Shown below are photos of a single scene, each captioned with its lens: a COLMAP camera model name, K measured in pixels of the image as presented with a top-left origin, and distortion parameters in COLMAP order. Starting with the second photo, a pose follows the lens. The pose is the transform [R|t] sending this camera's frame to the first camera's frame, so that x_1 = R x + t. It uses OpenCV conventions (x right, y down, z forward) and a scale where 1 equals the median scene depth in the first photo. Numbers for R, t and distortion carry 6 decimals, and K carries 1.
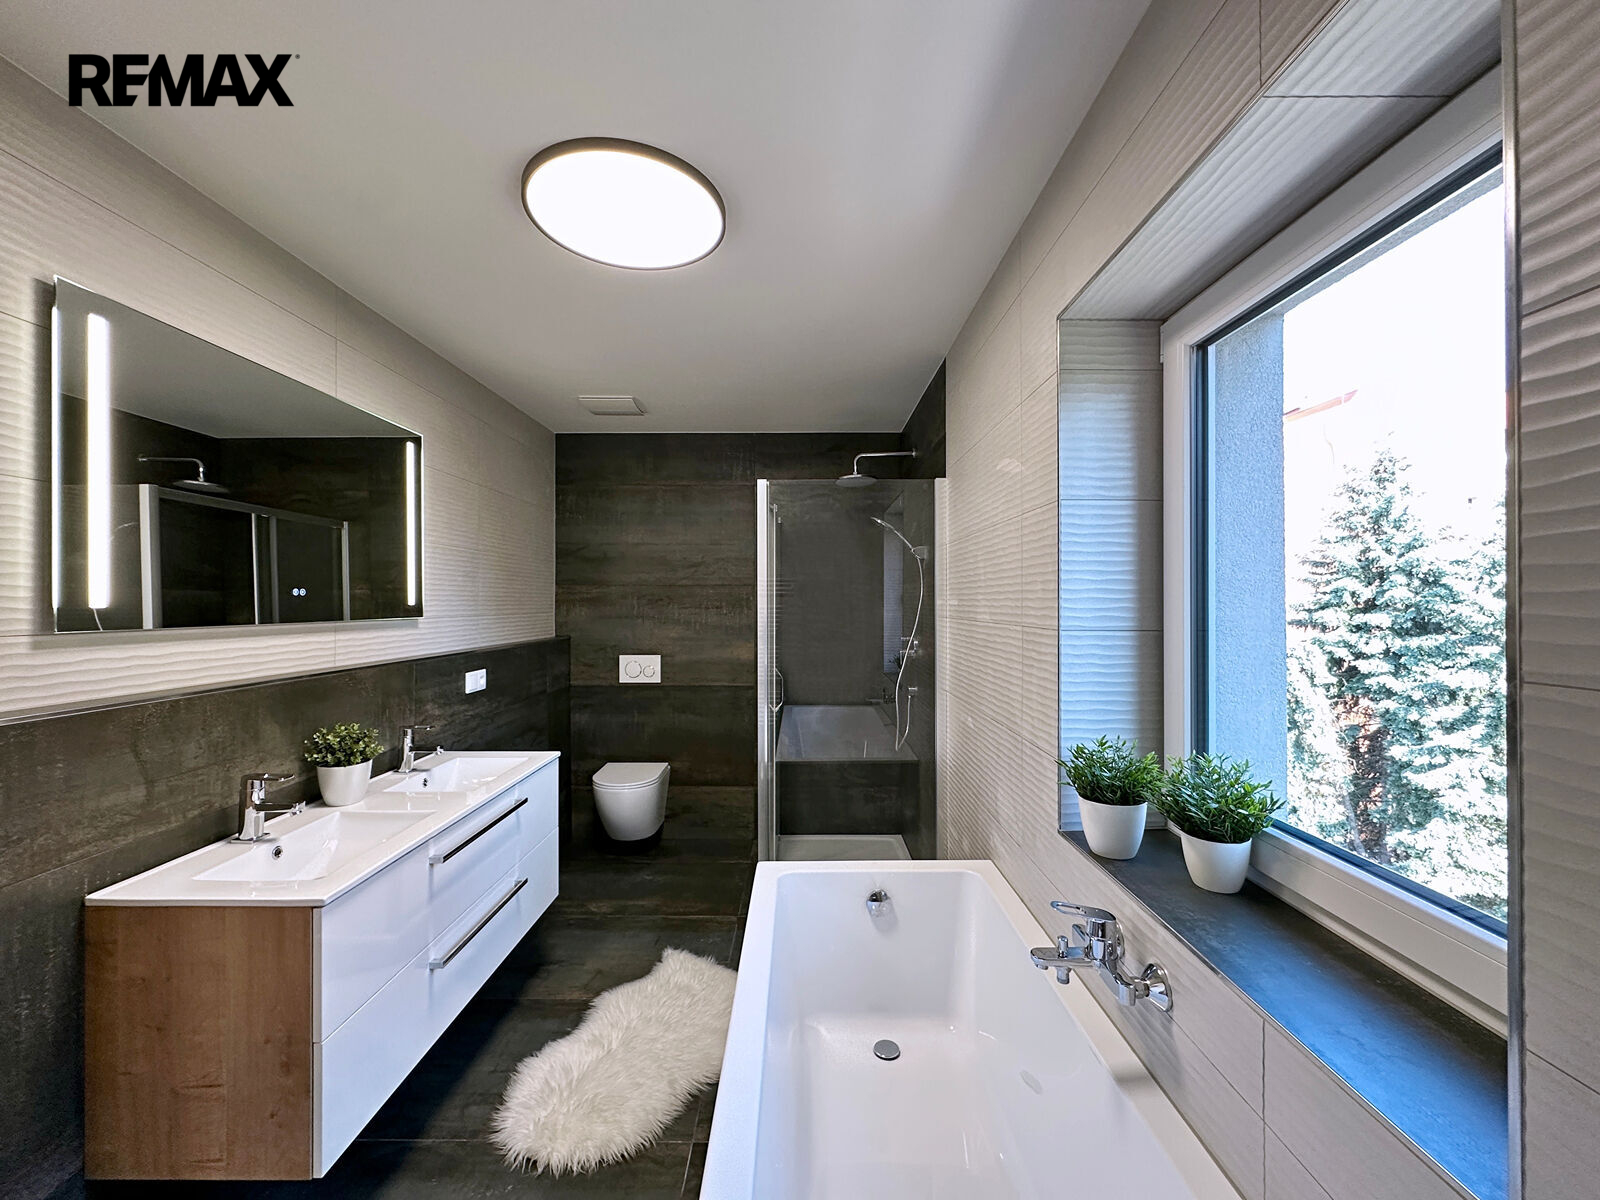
lens RADIAL K [[653.7, 0, 804.5], [0, 653.7, 600.0], [0, 0, 1]] dist [0.000019, 0.000782]
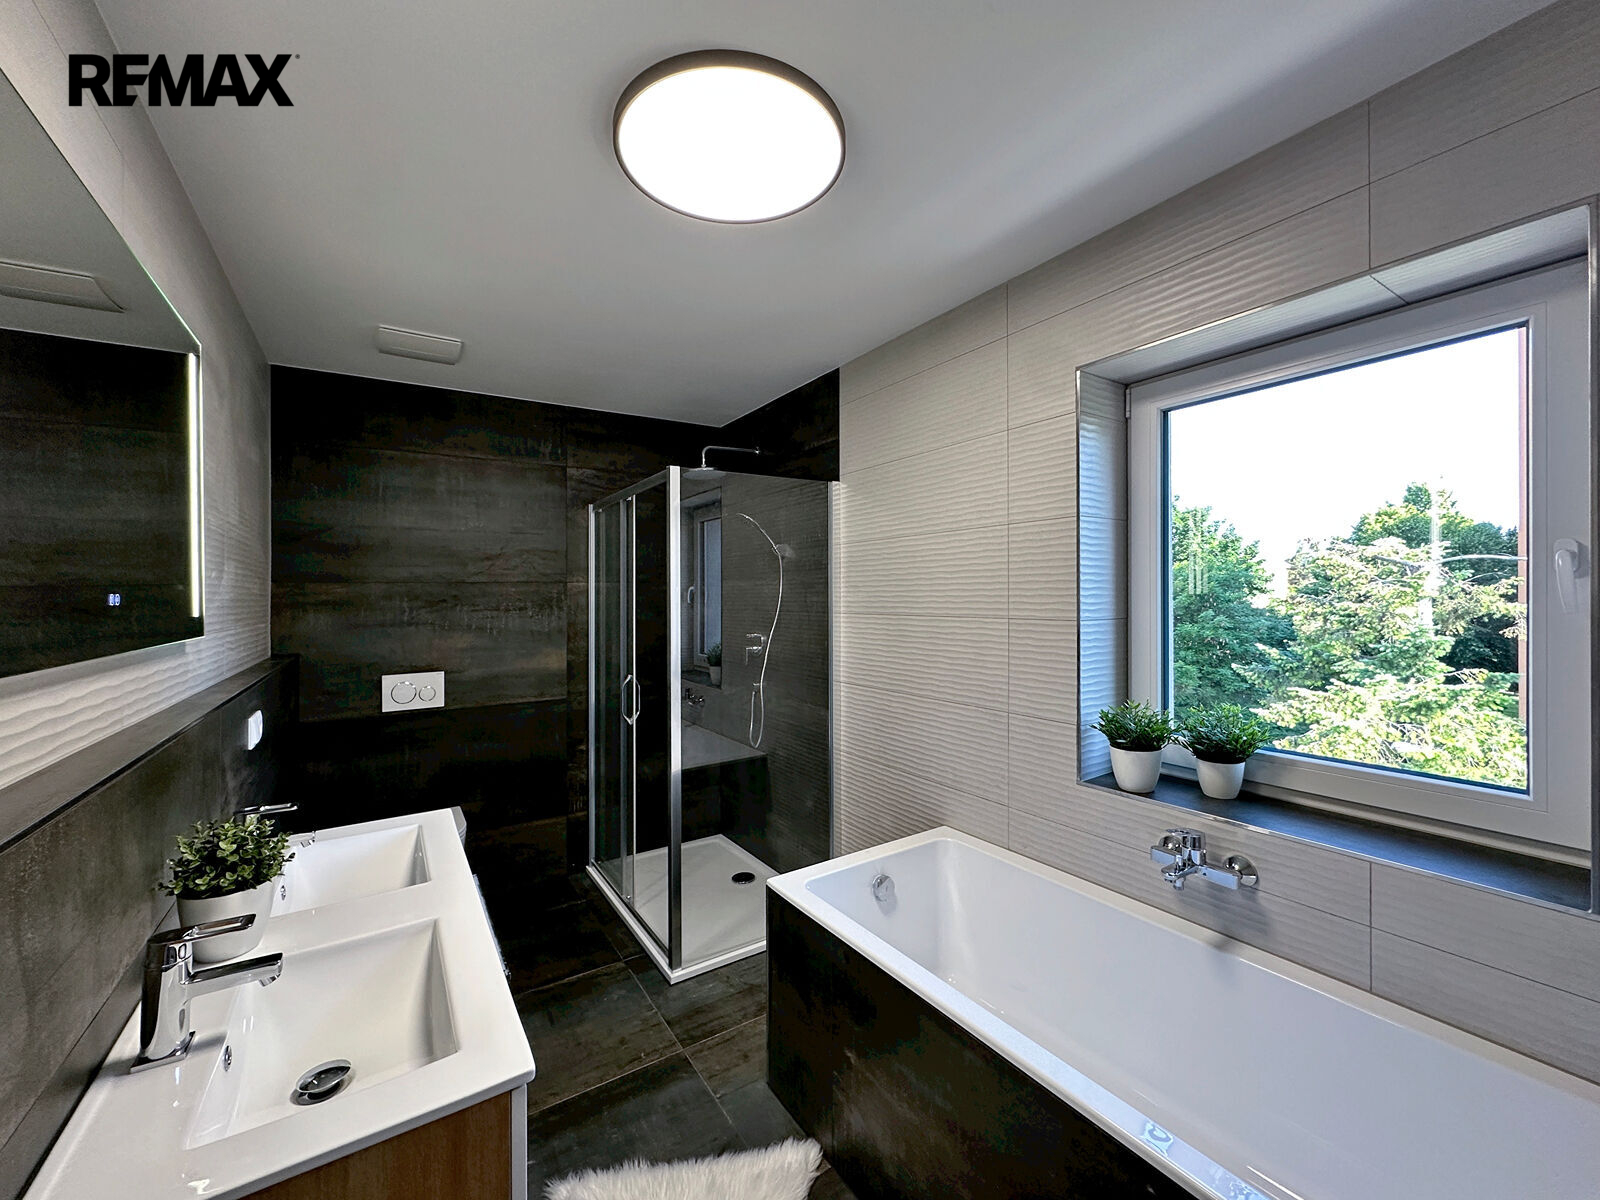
lens RADIAL K [[653.7, 0, 814.1], [0, 653.7, 595.3], [0, 0, 1]] dist [0.000019, 0.000782]
pose [[0.830087, -0.013092, 0.557480, -0.289513], [0.012331, 0.999911, 0.005121, -0.005668], [-0.557497, 0.002624, 0.830175, 0.100480]]
